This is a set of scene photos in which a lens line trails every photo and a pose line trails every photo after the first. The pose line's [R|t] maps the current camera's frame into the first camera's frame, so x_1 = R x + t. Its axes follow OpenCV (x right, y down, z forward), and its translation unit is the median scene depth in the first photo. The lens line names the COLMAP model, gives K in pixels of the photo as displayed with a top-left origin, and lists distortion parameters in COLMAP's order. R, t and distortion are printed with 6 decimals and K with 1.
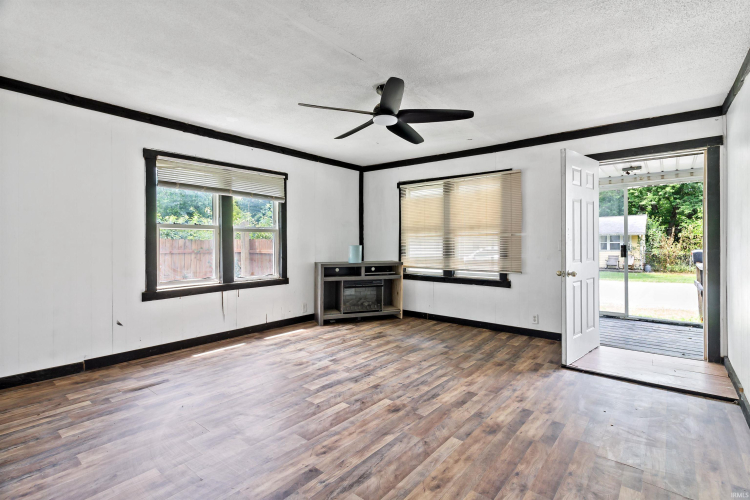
lens RADIAL K [[352.1, 0, 375.2], [0, 352.1, 245.1], [0, 0, 1]] dist [-0.002707, -0.000270]
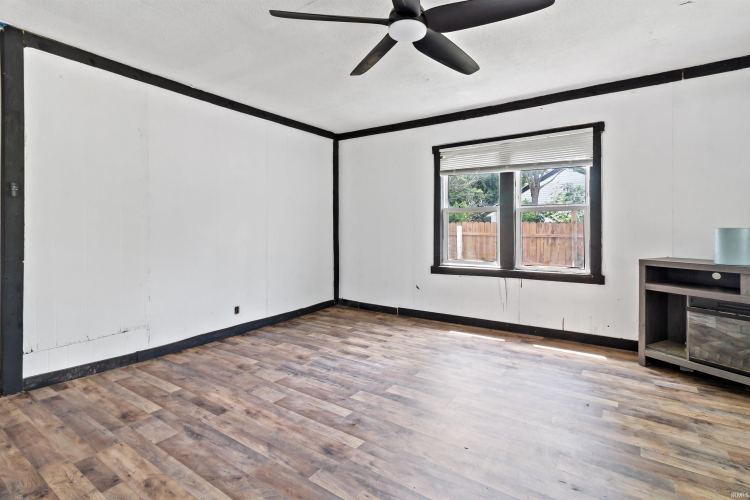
lens RADIAL K [[352.1, 0, 376.9], [0, 352.1, 230.6], [0, 0, 1]] dist [-0.002707, -0.000270]
pose [[0.110770, 0.004537, -0.993836, 0.694064], [-0.010060, 0.999943, 0.003443, 0.014659], [0.993795, 0.009617, 0.110809, 0.903023]]
